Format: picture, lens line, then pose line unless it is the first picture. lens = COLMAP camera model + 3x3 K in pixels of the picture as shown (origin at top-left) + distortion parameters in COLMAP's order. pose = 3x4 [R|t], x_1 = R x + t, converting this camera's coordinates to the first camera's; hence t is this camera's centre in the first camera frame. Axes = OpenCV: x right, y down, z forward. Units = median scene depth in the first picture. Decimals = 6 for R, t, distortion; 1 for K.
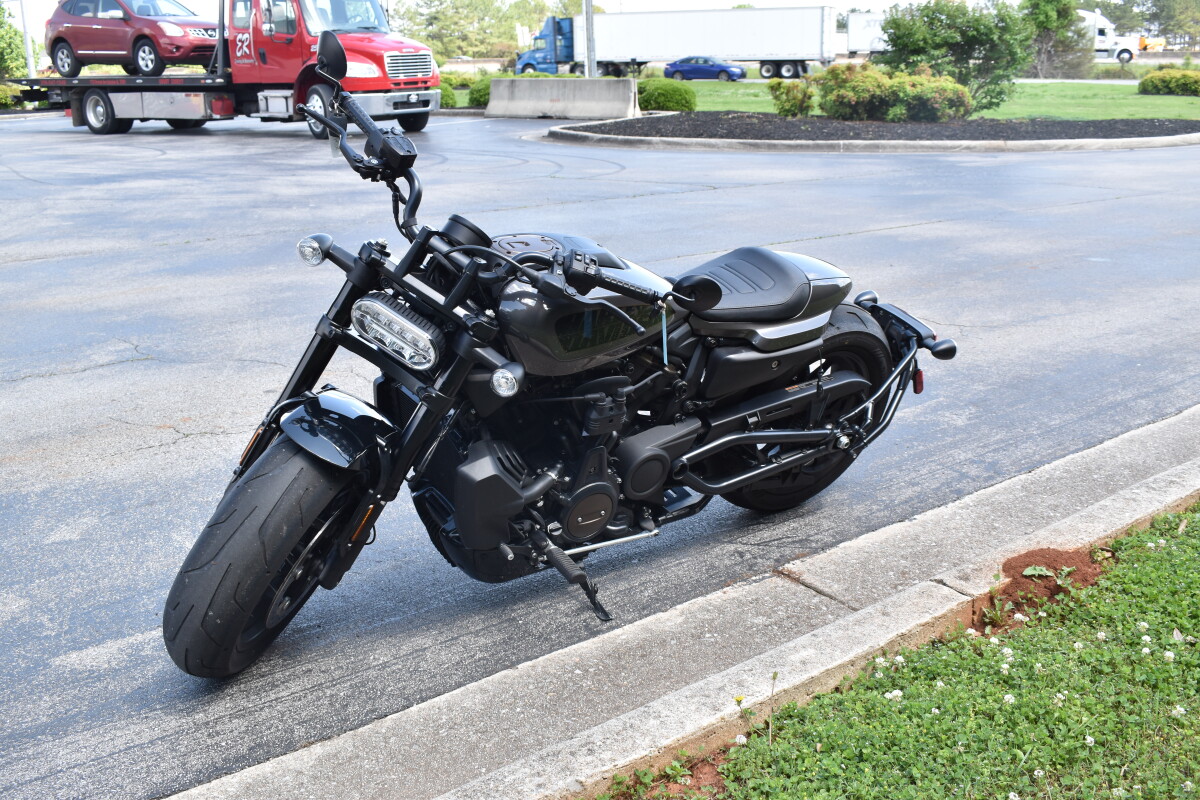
lens RADIAL K [[1221.0, 0, 573.6], [0, 1221.0, 382.5], [0, 0, 1]] dist [-0.070530, 0.000000]
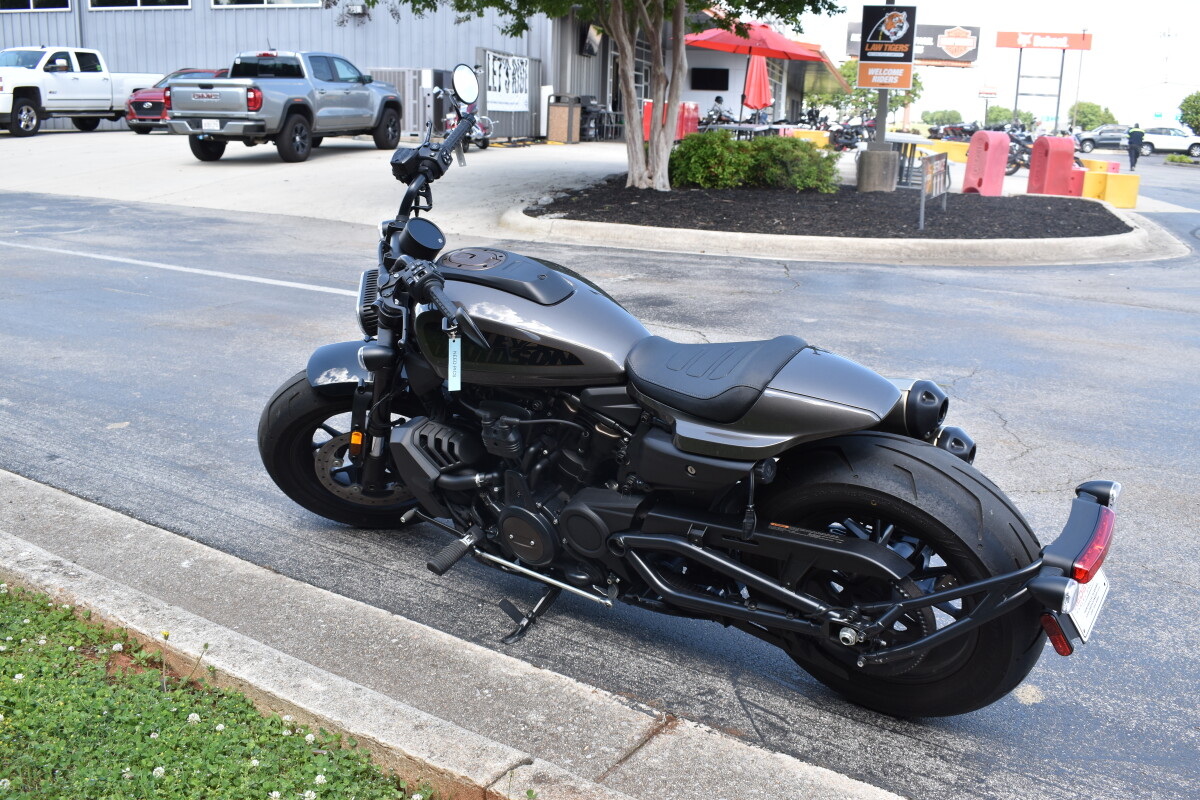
lens RADIAL K [[1115.9, 0, 597.0], [0, 1115.9, 399.1], [0, 0, 1]] dist [-0.086720, 0.000000]
pose [[0.320484, 0.264326, -0.909627, 0.731553], [-0.281987, 0.943364, 0.174778, -0.156056], [0.904308, 0.200489, 0.376869, 0.592239]]
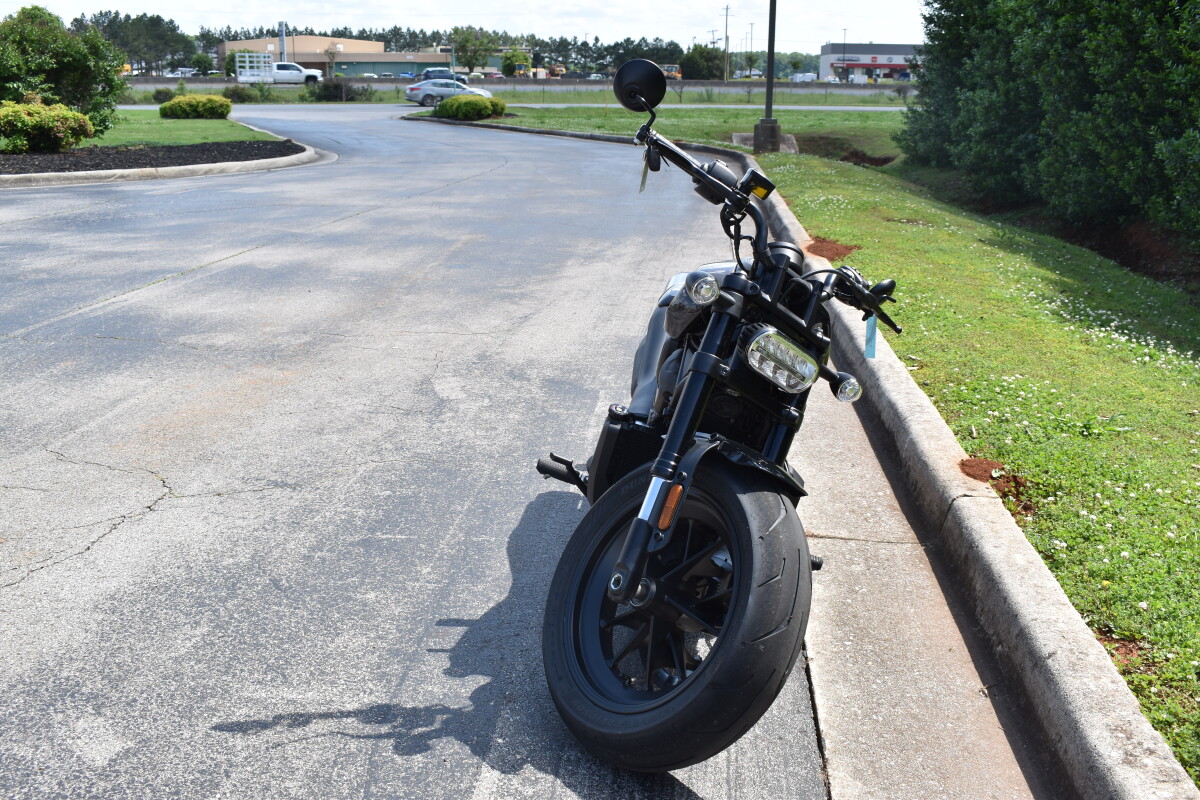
lens RADIAL K [[1221.0, 0, 603.6], [0, 1221.0, 396.1], [0, 0, 1]] dist [-0.070530, 0.000000]
pose [[0.673445, -0.162075, 0.721252, -0.732922], [0.168763, 0.983612, 0.063454, -0.075993], [-0.719716, 0.078988, 0.689760, 0.296024]]
